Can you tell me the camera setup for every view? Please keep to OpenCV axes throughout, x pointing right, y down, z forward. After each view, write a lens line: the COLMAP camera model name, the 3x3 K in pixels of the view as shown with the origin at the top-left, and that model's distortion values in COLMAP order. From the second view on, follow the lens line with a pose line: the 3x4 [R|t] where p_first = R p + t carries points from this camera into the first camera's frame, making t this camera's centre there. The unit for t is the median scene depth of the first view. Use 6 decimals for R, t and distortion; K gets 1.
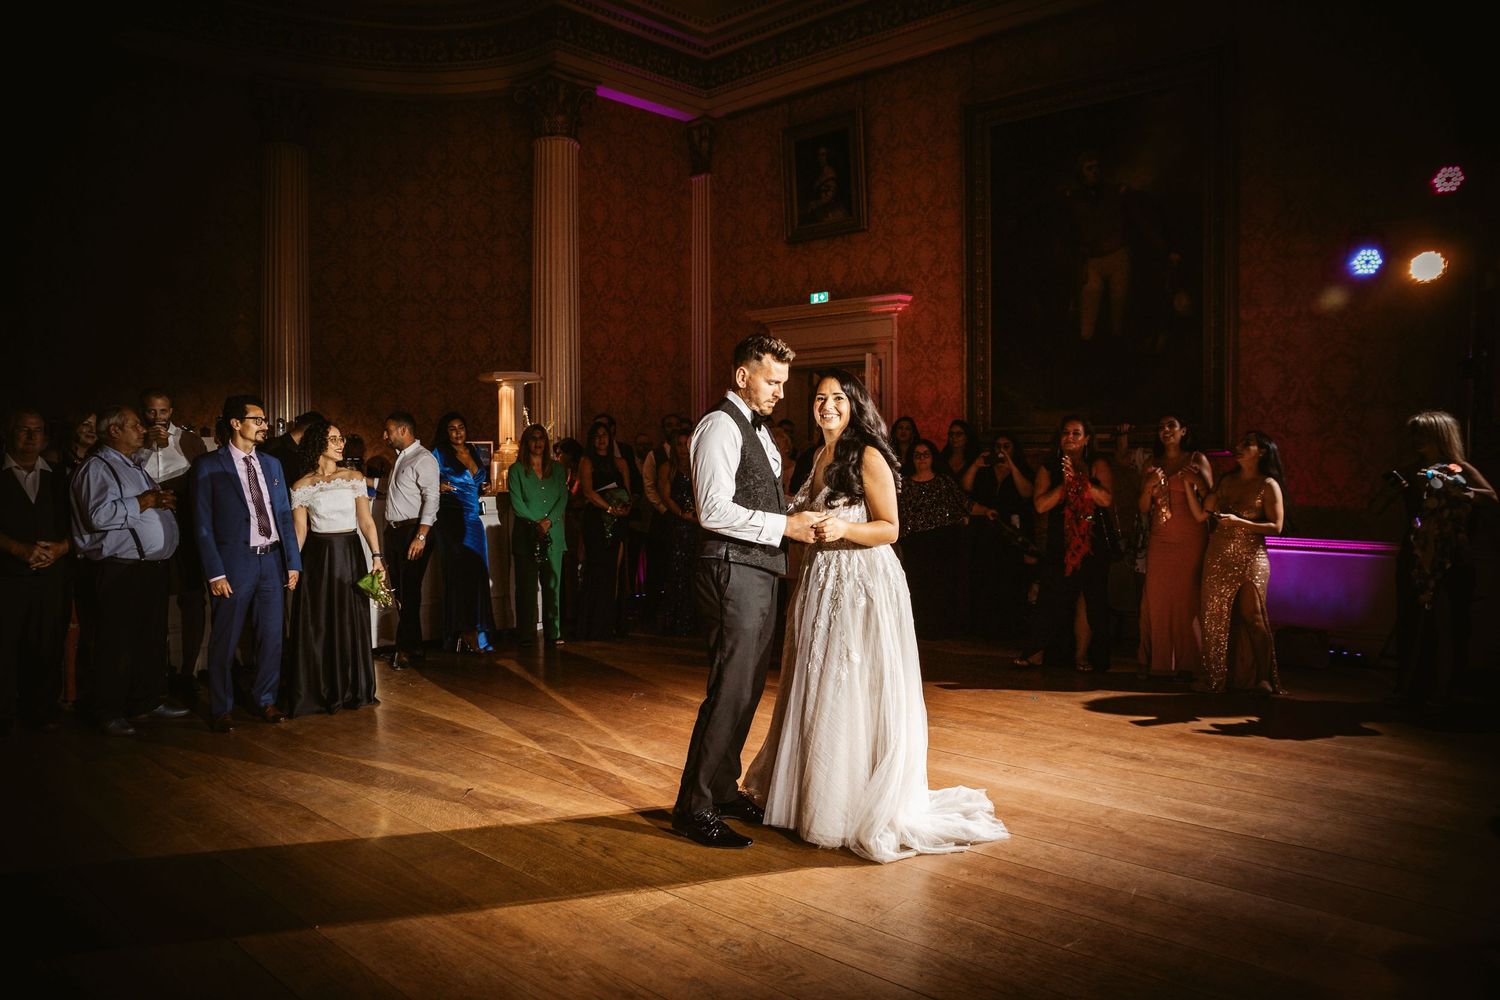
lens RADIAL K [[1018.6, 0, 742.2], [0, 1018.6, 503.5], [0, 0, 1]] dist [-0.130089, 0.082166]
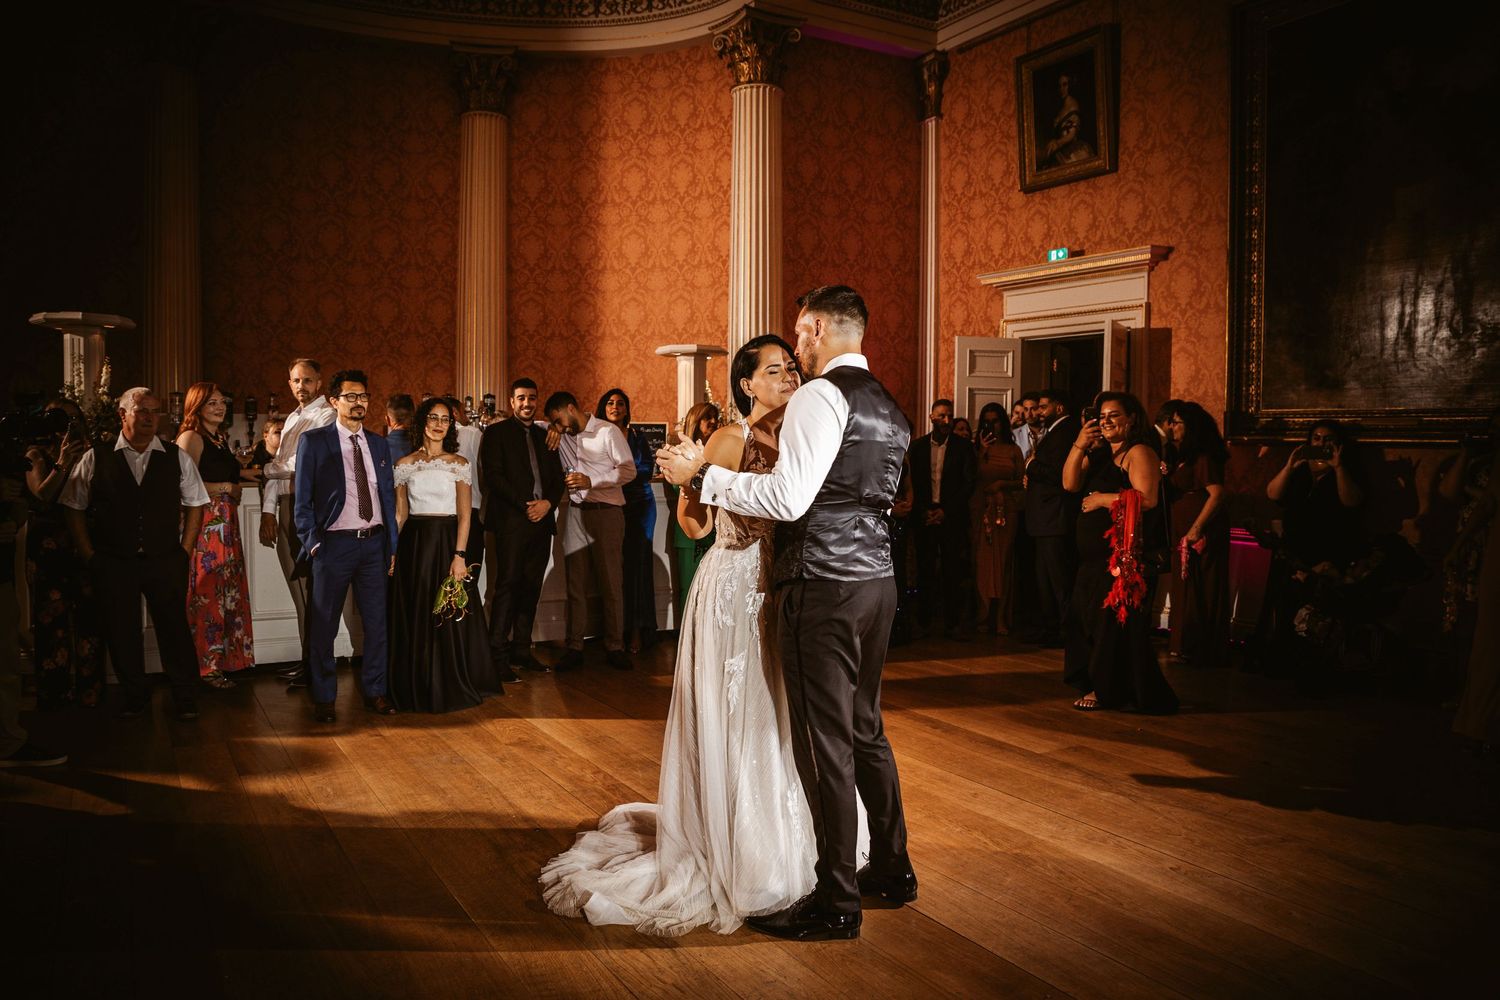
lens RADIAL K [[1080.6, 0, 732.5], [0, 1080.6, 502.0], [0, 0, 1]] dist [-0.139359, 0.099387]
pose [[0.957720, 0.026108, -0.286514, 0.076742], [-0.022997, 0.999634, 0.014216, -0.003938], [0.286780, -0.007026, 0.957971, 0.076746]]
